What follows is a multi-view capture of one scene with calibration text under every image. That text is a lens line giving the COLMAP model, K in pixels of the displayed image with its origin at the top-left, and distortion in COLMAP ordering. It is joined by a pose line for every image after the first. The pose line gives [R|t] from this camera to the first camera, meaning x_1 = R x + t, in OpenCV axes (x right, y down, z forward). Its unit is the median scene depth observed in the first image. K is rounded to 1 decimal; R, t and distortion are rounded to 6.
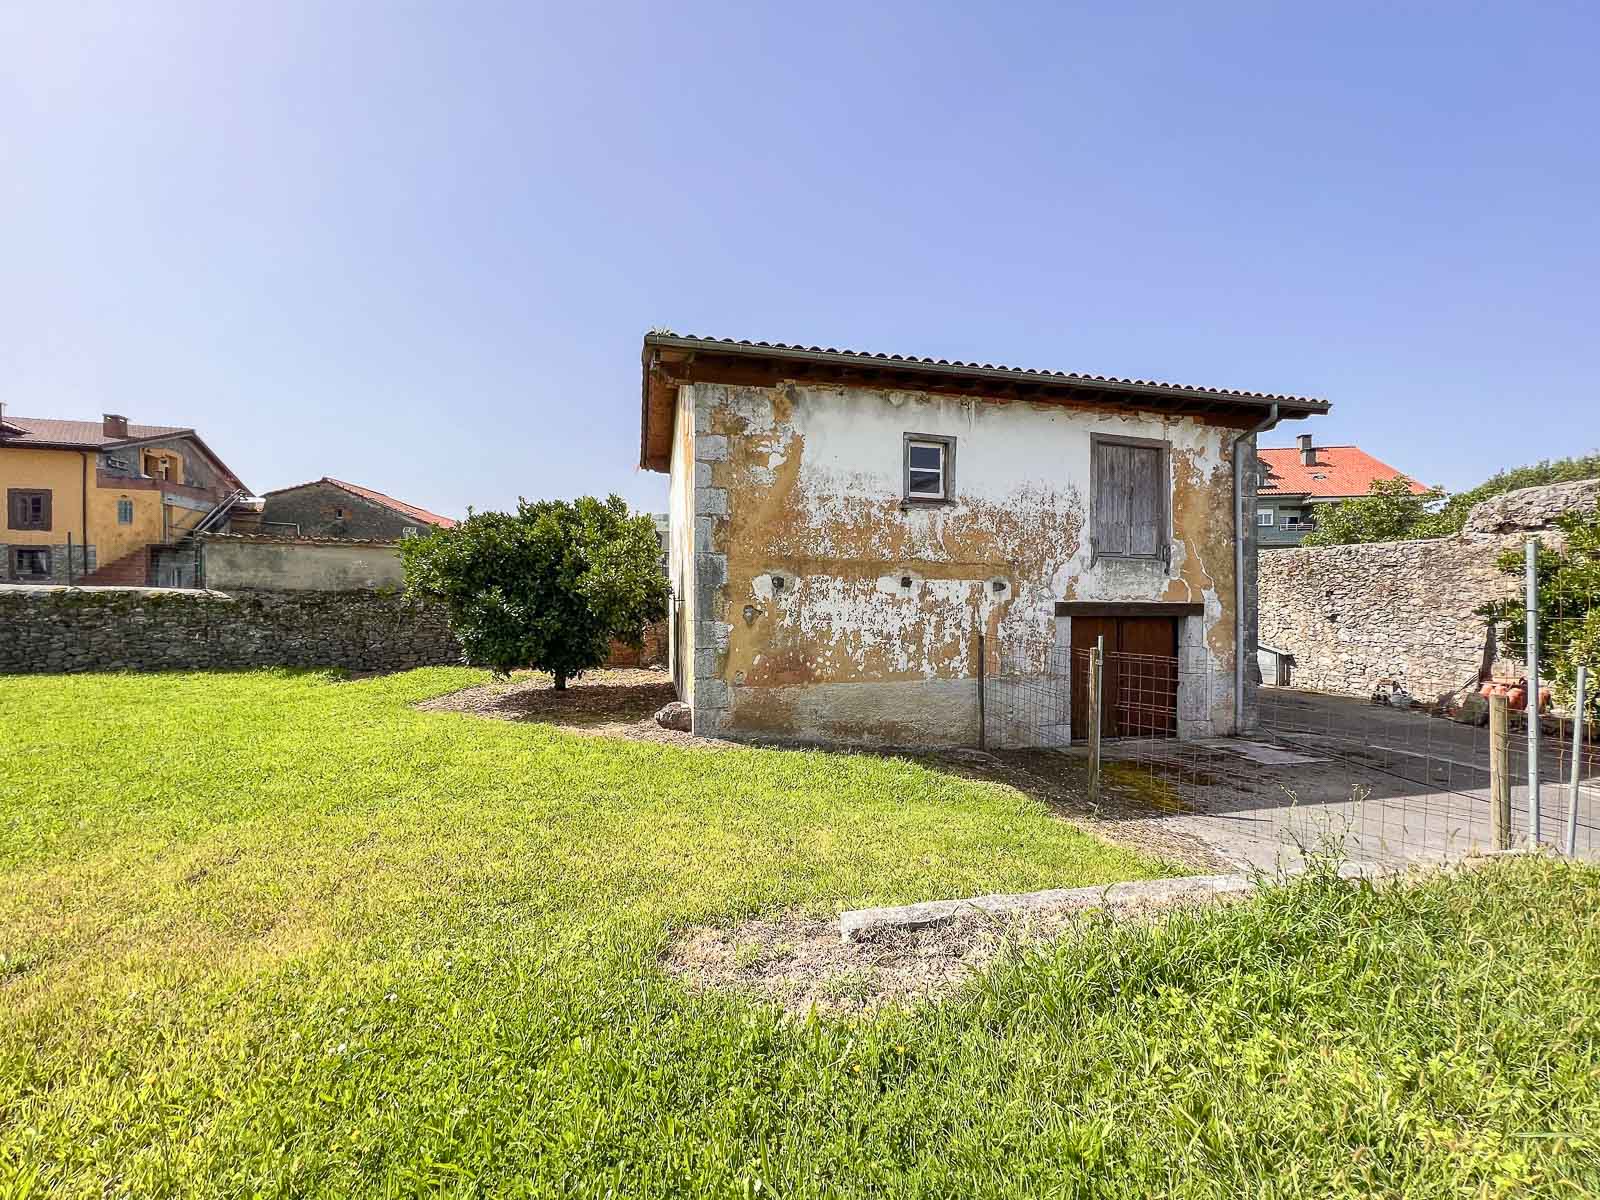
lens RADIAL K [[651.1, 0, 803.5], [0, 651.1, 604.5], [0, 0, 1]] dist [-0.001415, 0.000417]
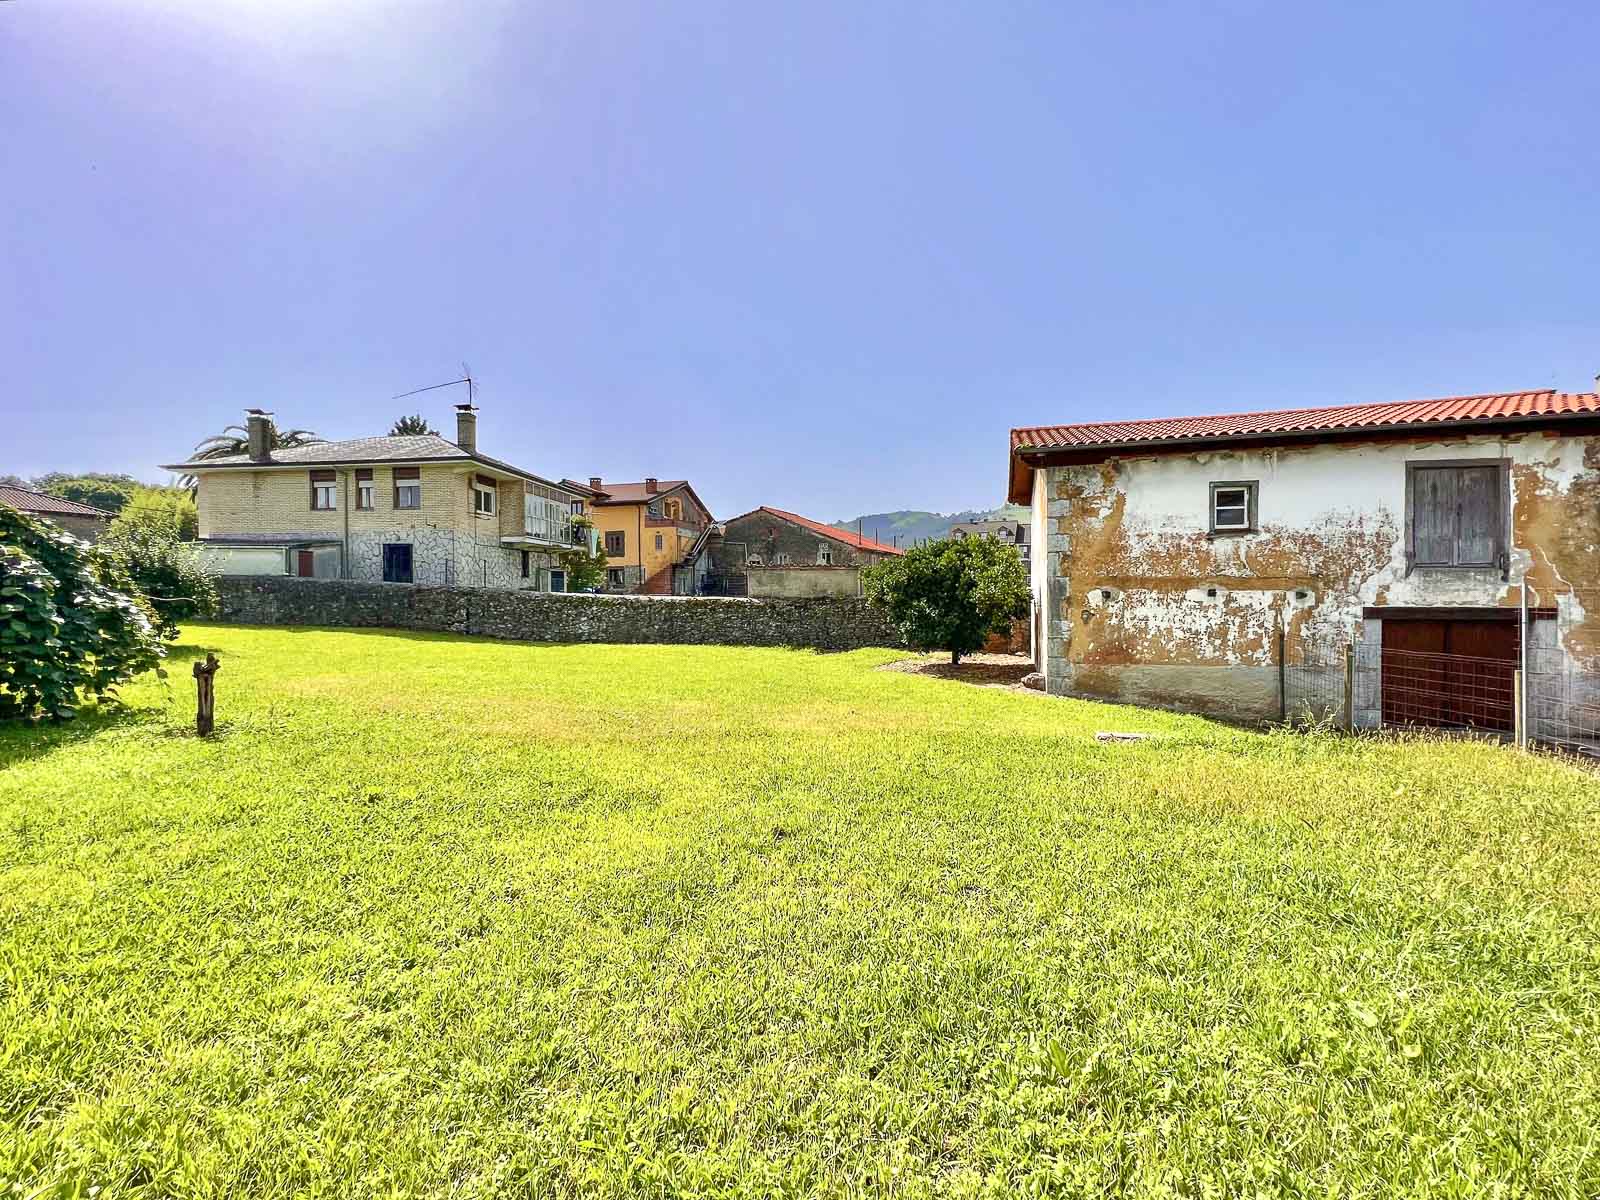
lens RADIAL K [[651.1, 0, 804.1], [0, 651.1, 601.6], [0, 0, 1]] dist [-0.001415, 0.000417]
pose [[0.857569, -0.004141, -0.514352, 0.117973], [0.005918, 0.999981, 0.001817, -0.022289], [0.514335, -0.004602, 0.857577, -0.556305]]
